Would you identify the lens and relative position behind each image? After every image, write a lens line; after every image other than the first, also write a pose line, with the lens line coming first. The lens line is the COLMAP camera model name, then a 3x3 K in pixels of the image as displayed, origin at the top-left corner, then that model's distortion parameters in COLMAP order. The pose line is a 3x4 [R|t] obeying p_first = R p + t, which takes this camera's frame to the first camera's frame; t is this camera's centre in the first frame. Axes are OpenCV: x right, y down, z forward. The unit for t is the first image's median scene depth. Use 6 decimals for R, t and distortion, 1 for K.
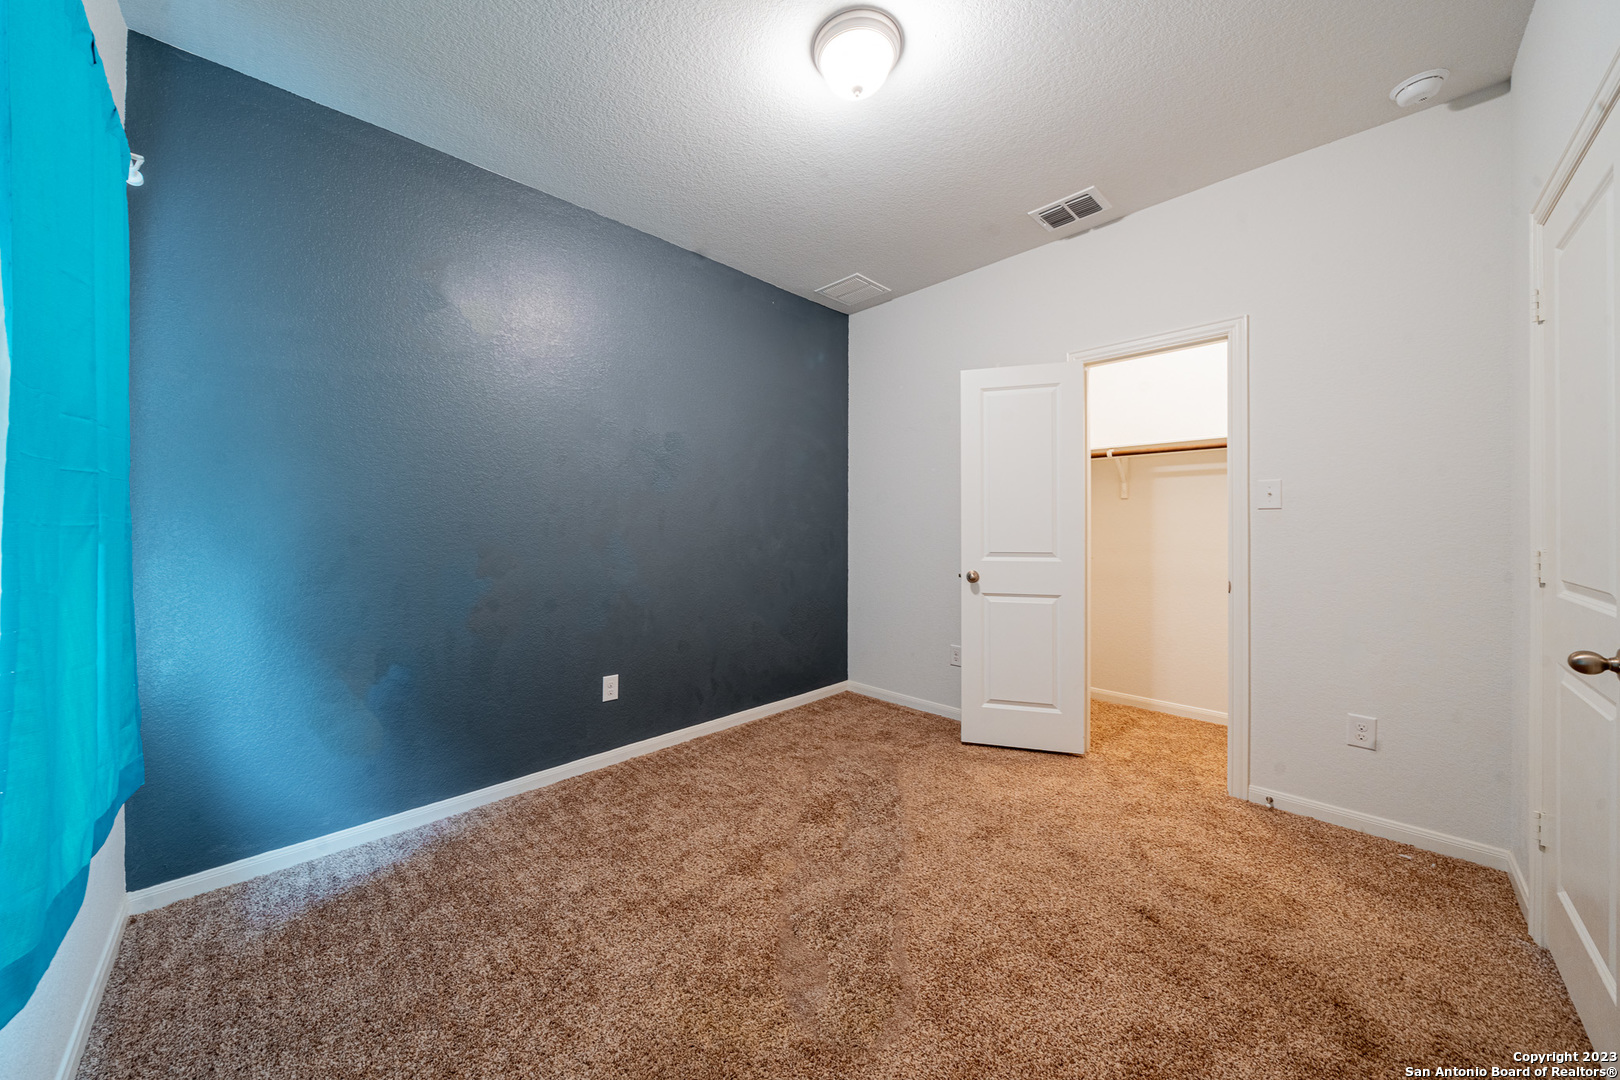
lens RADIAL K [[563.0, 0, 801.0], [0, 563.0, 527.0], [0, 0, 1]] dist [-0.005658, 0.000042]
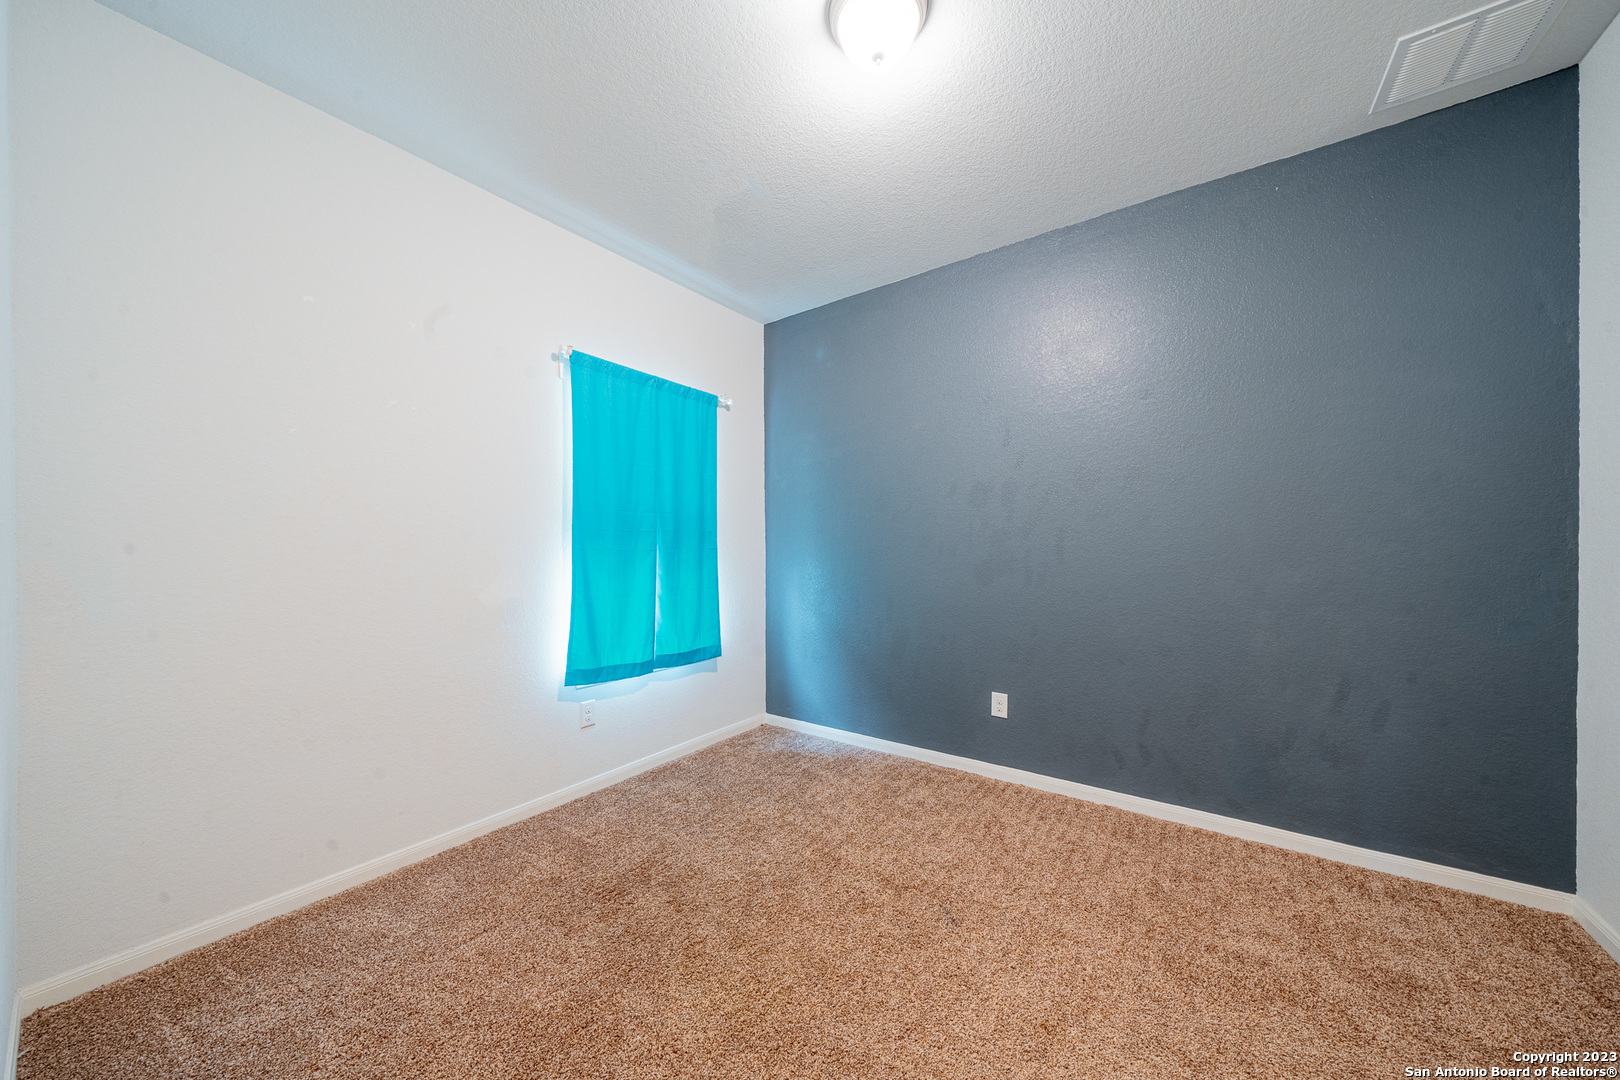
lens RADIAL K [[563.0, 0, 799.0], [0, 563.0, 550.1], [0, 0, 1]] dist [-0.005658, 0.000042]
pose [[0.139269, 0.000794, -0.990254, 0.626013], [0.000694, 0.999999, 0.000900, 0.001506], [0.990254, -0.000813, 0.139268, 0.489820]]
